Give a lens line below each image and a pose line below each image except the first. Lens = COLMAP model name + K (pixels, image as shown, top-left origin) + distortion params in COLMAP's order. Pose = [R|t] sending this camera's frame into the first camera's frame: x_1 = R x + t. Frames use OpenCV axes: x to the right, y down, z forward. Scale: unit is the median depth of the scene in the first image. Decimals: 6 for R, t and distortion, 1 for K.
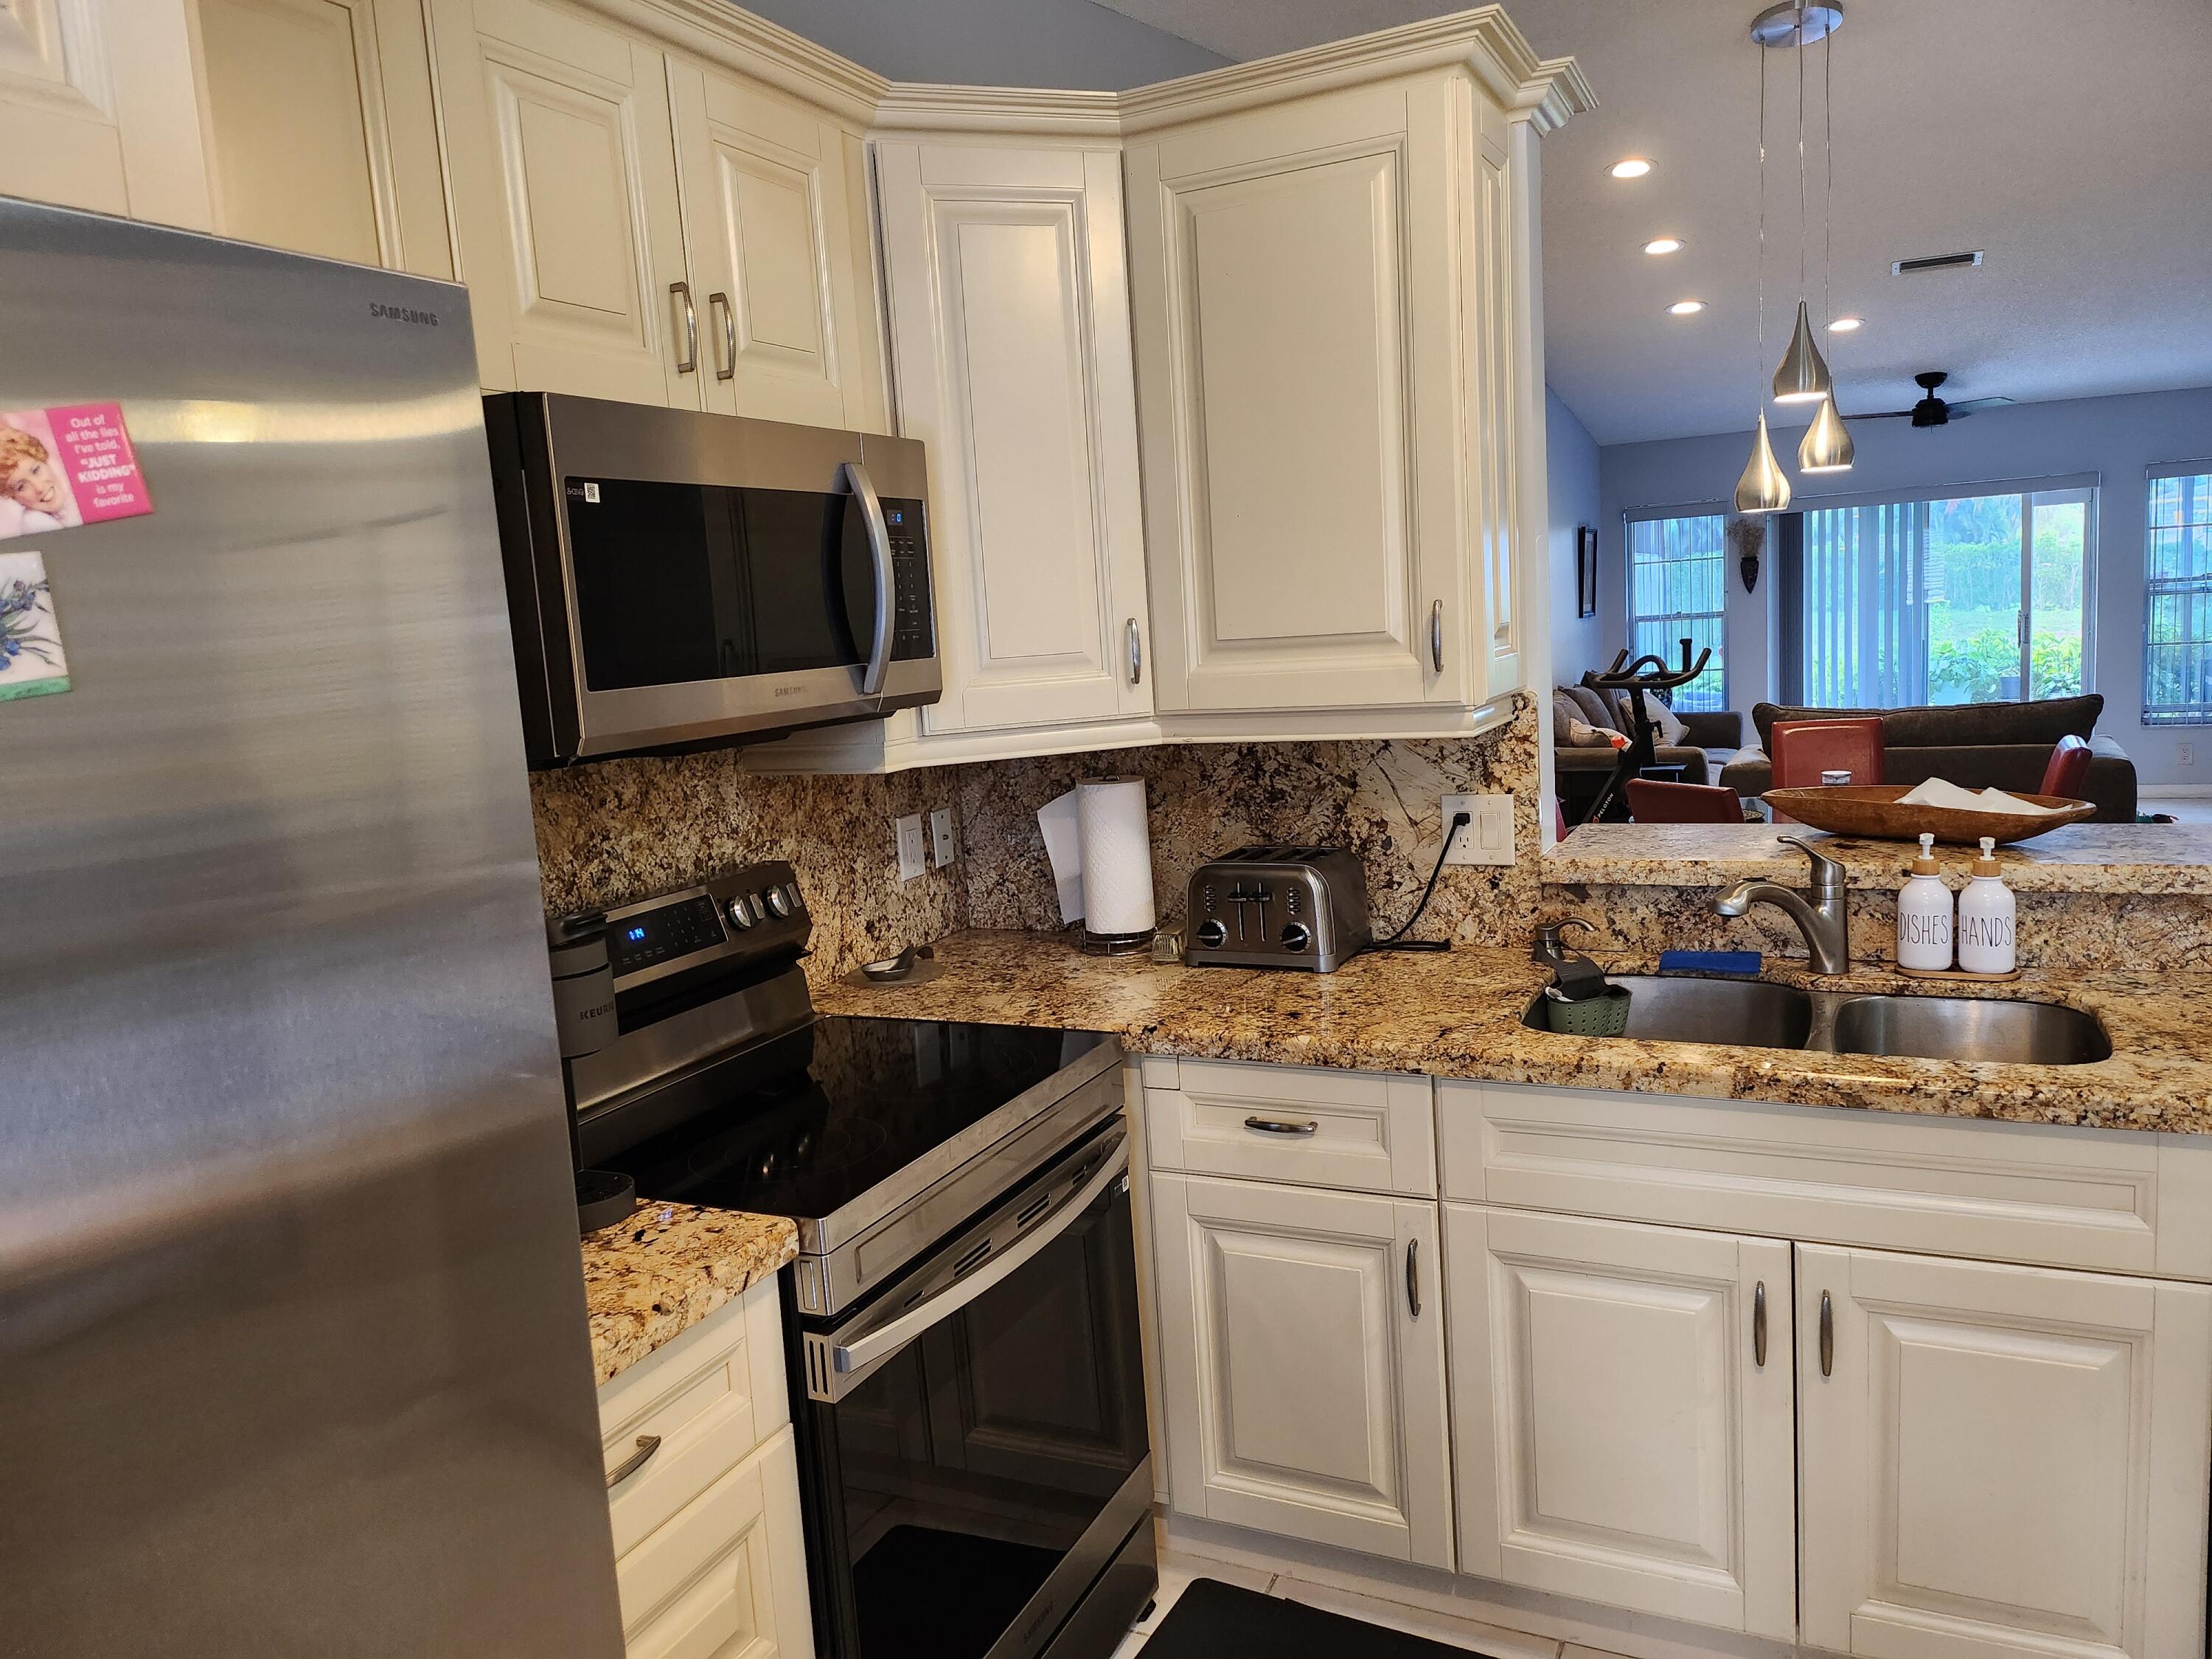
lens RADIAL K [[1559.0, 0, 1111.1], [0, 1559.0, 822.1], [0, 0, 1]] dist [0.070713, -0.079970]
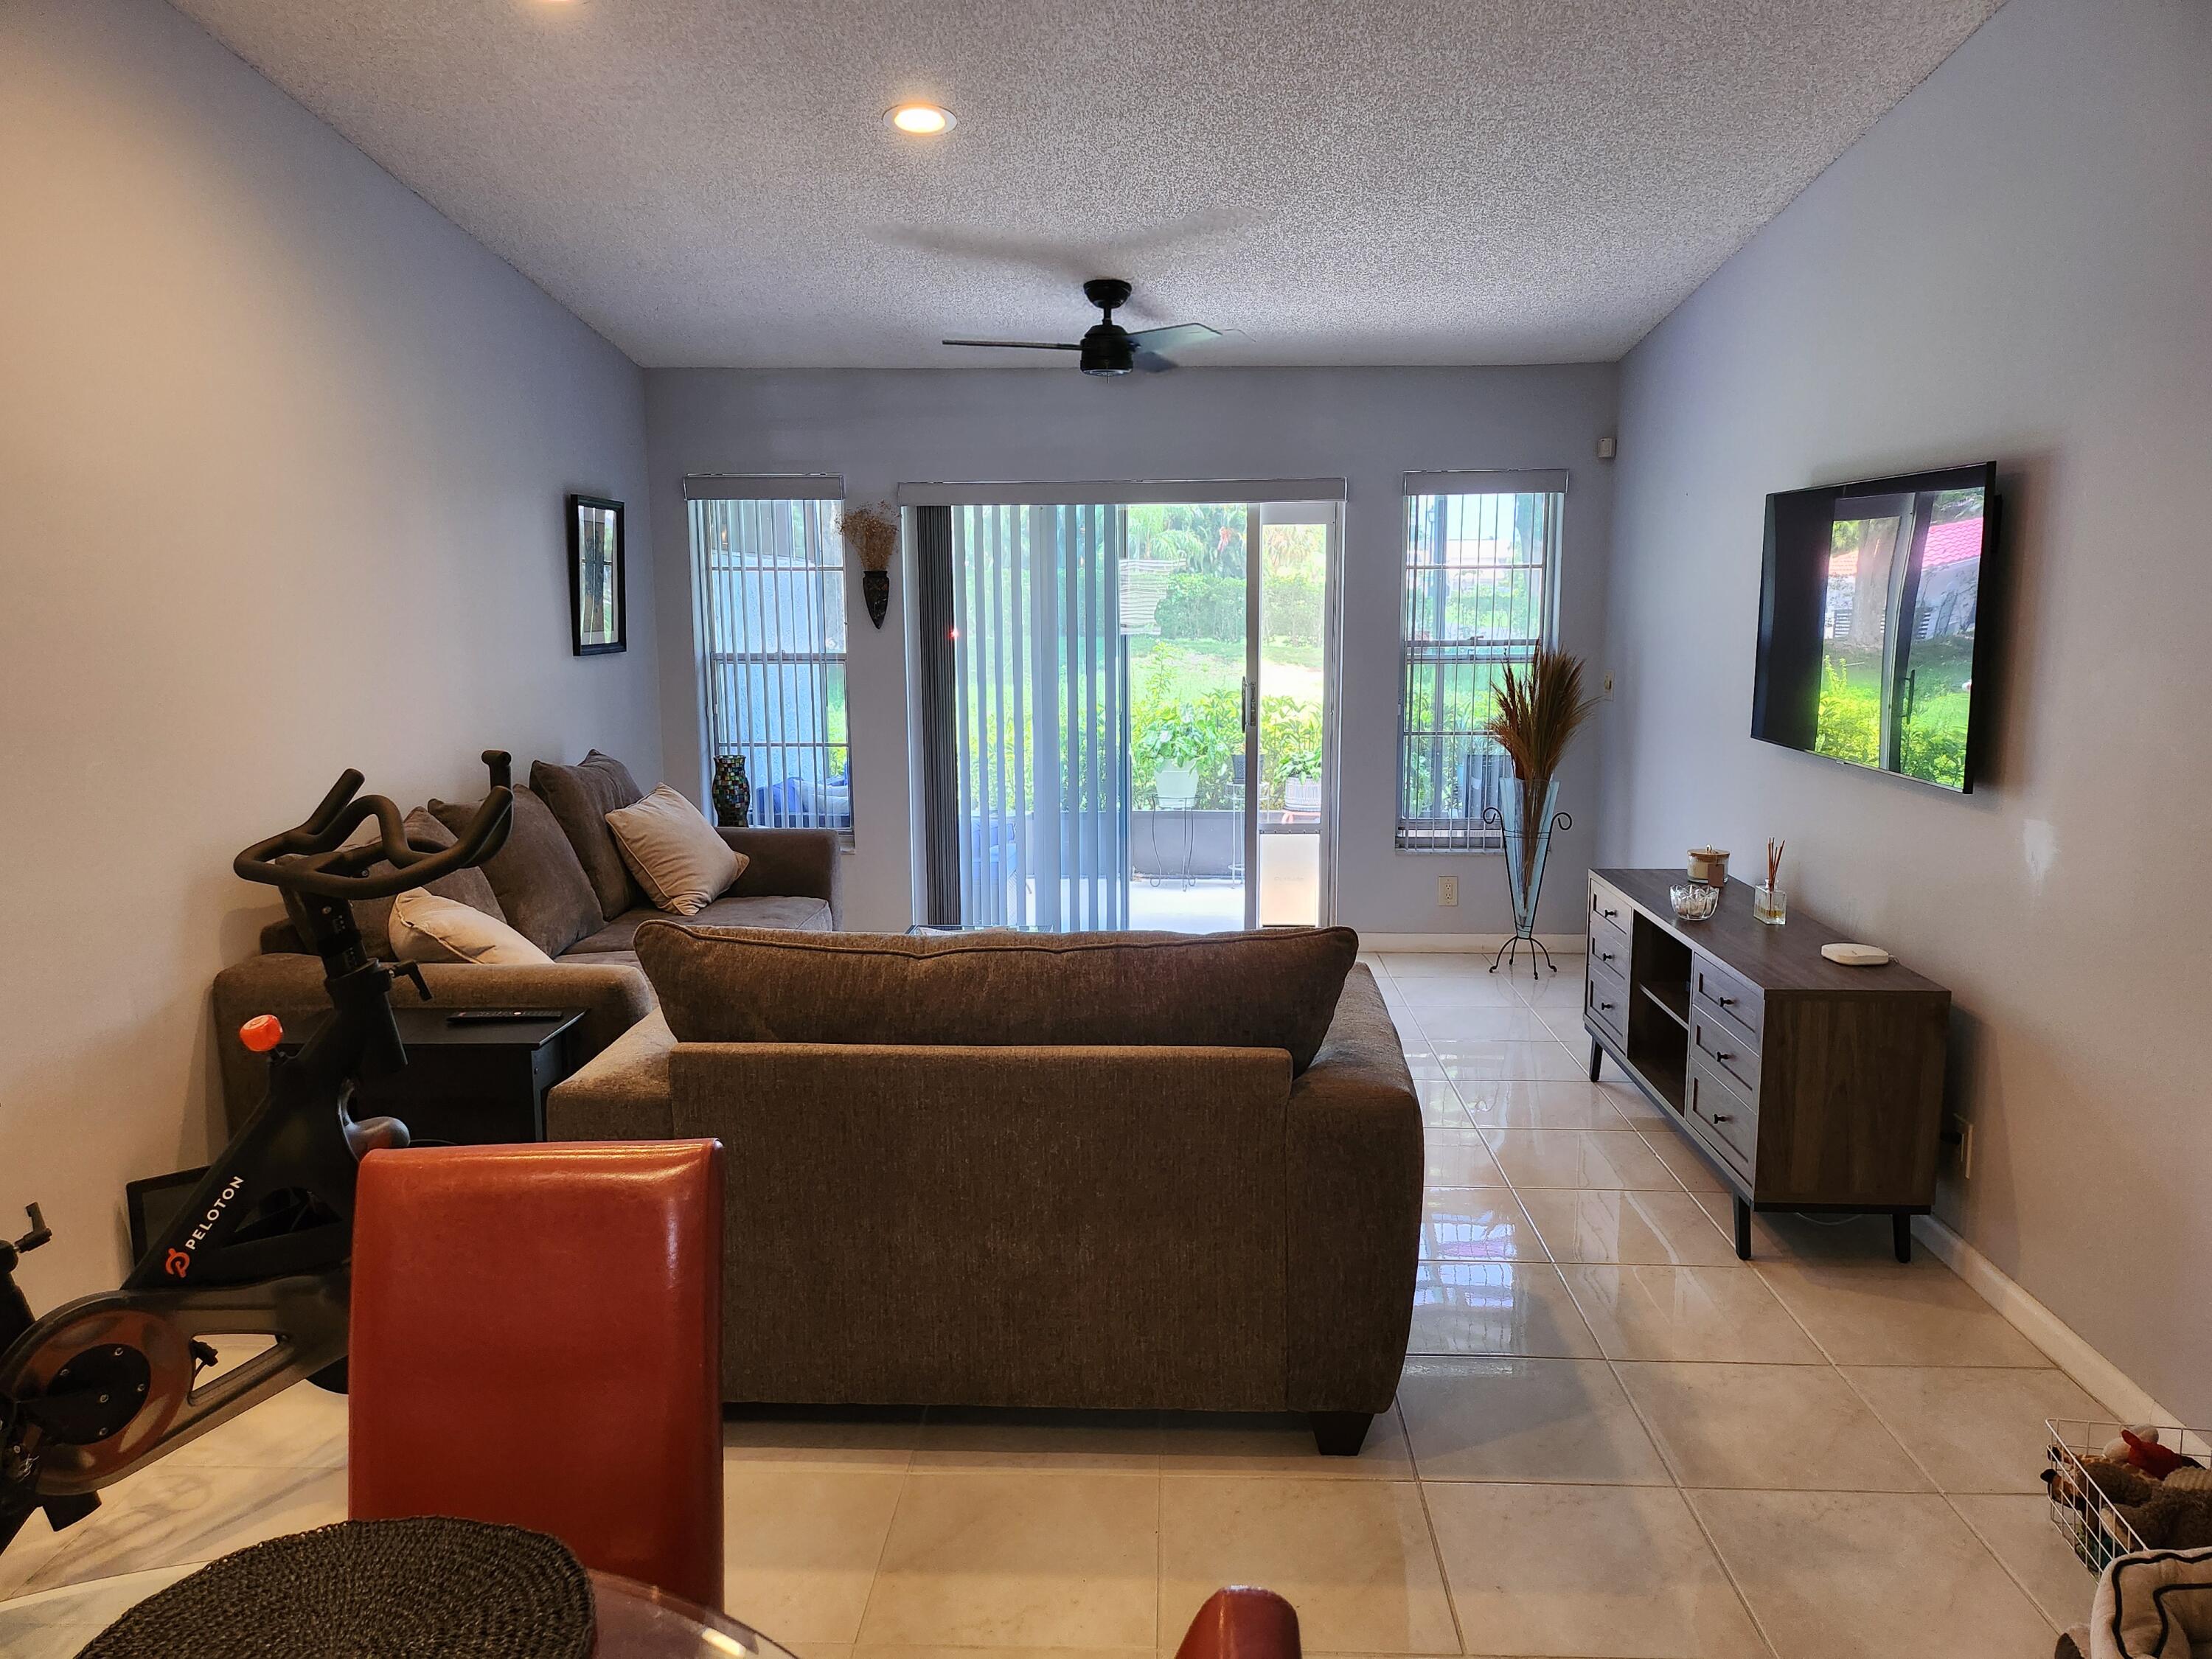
lens RADIAL K [[1559.0, 0, 1118.5], [0, 1559.0, 828.2], [0, 0, 1]] dist [0.070713, -0.079970]
pose [[0.914389, -0.001608, 0.404833, 1.041049], [-0.000124, 0.999991, 0.004251, -0.294051], [-0.404836, -0.003937, 0.914381, 1.679211]]
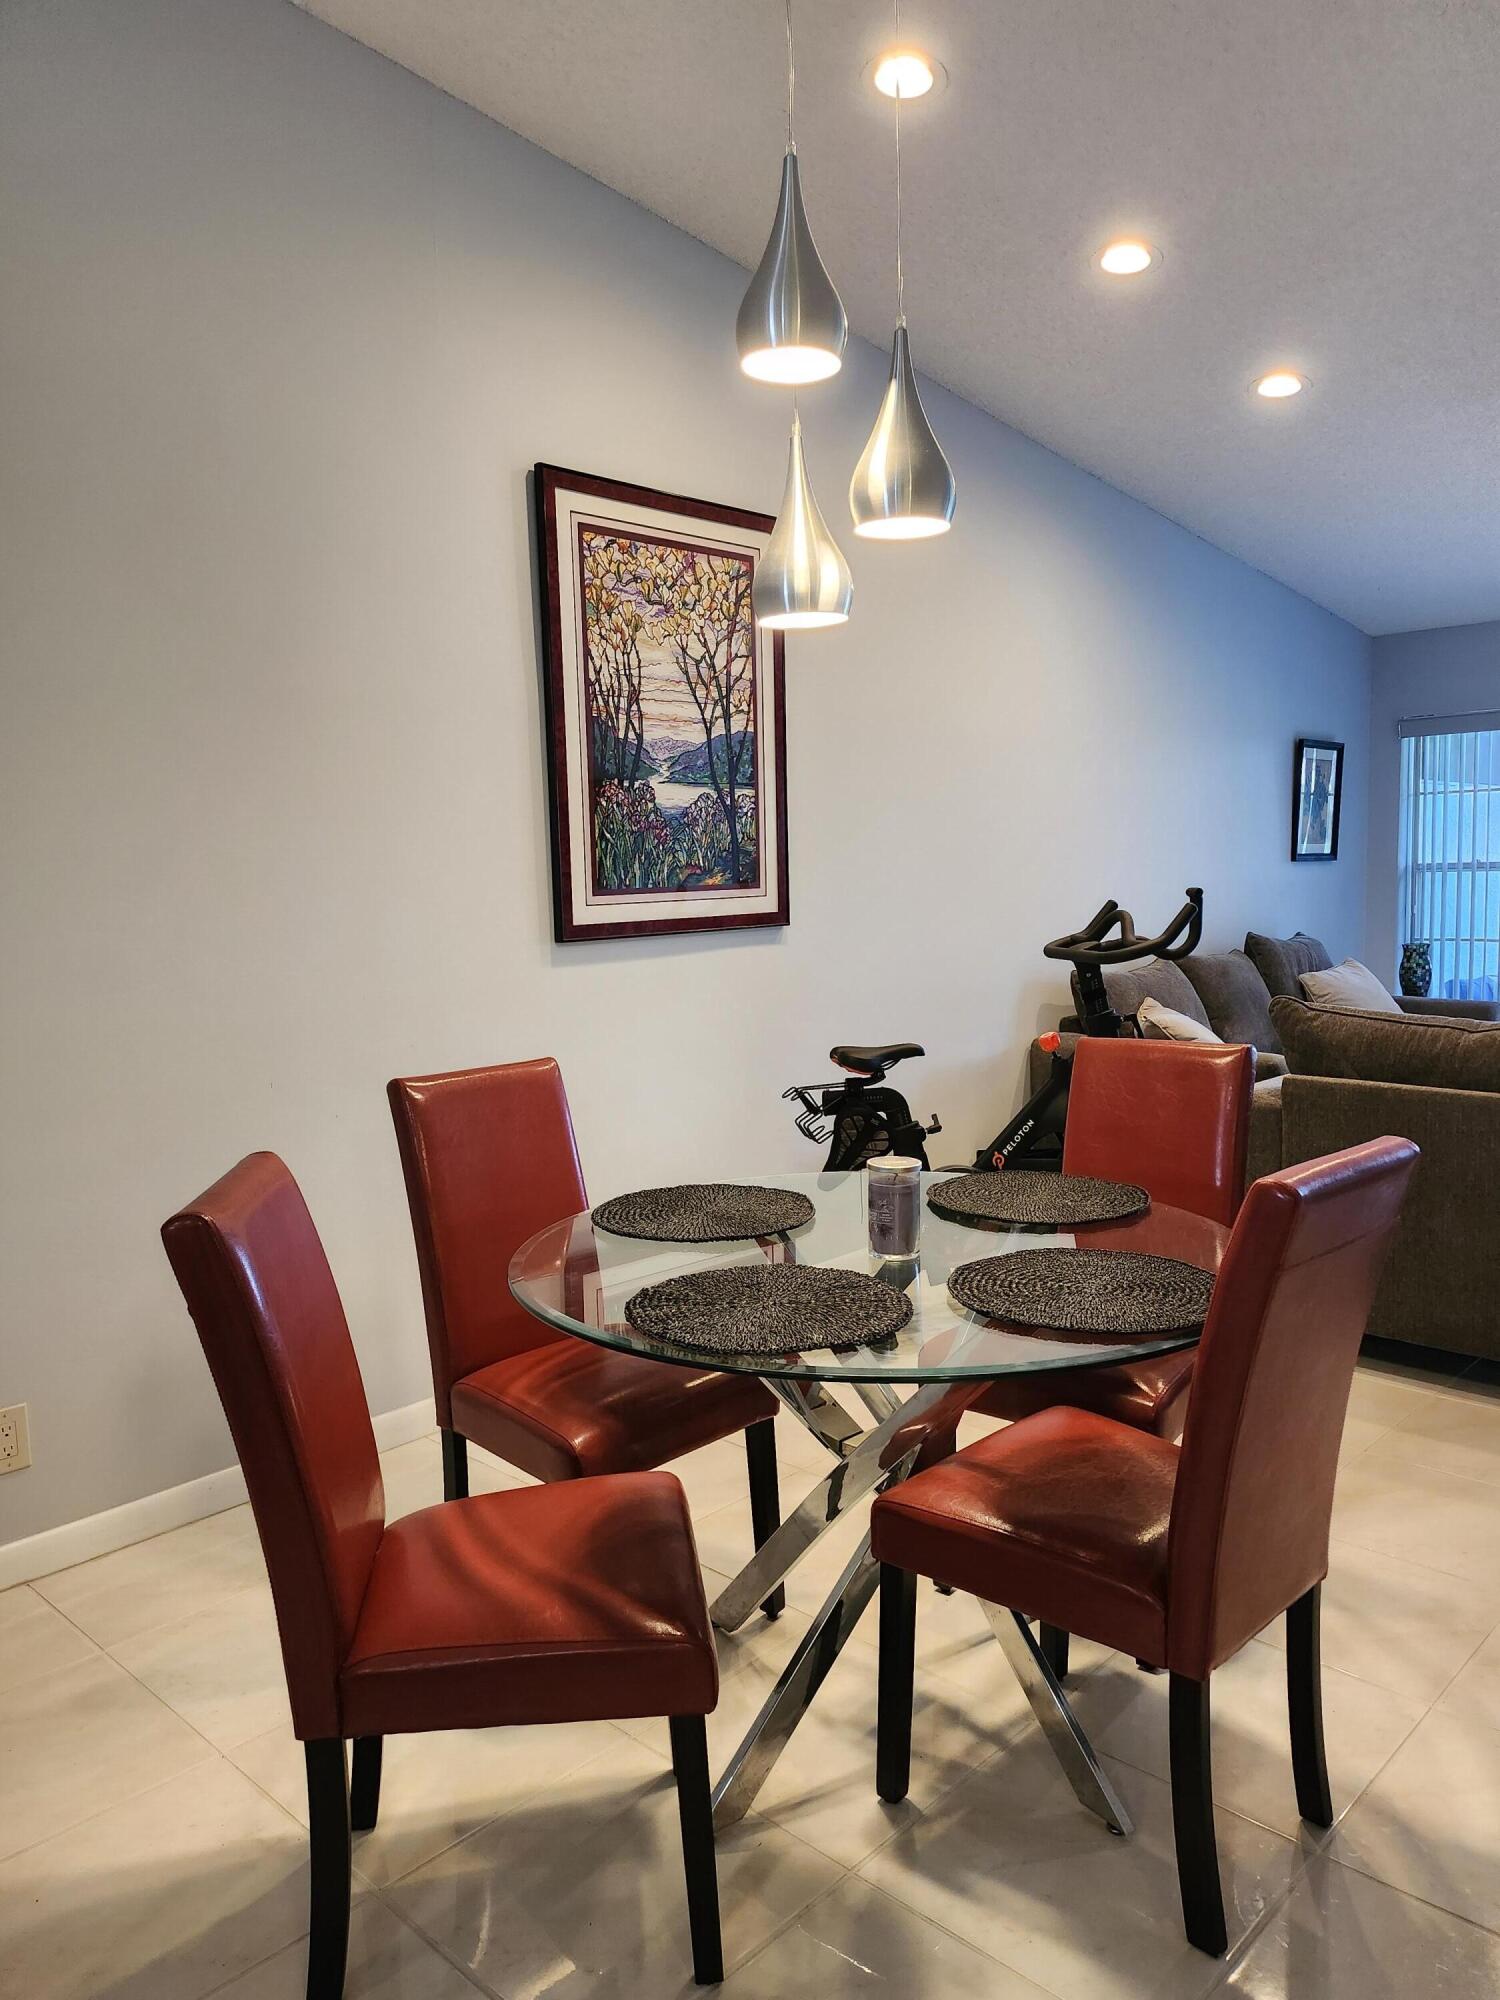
lens RADIAL K [[1409.6, 0, 774.4], [0, 1409.6, 1016.2], [0, 0, 1]] dist [0.070713, -0.079970]
pose [[0.952674, 0.071692, -0.295420, 1.127537], [-0.076603, 0.997049, -0.005068, -0.143741], [0.294185, 0.027458, 0.955354, 1.187635]]
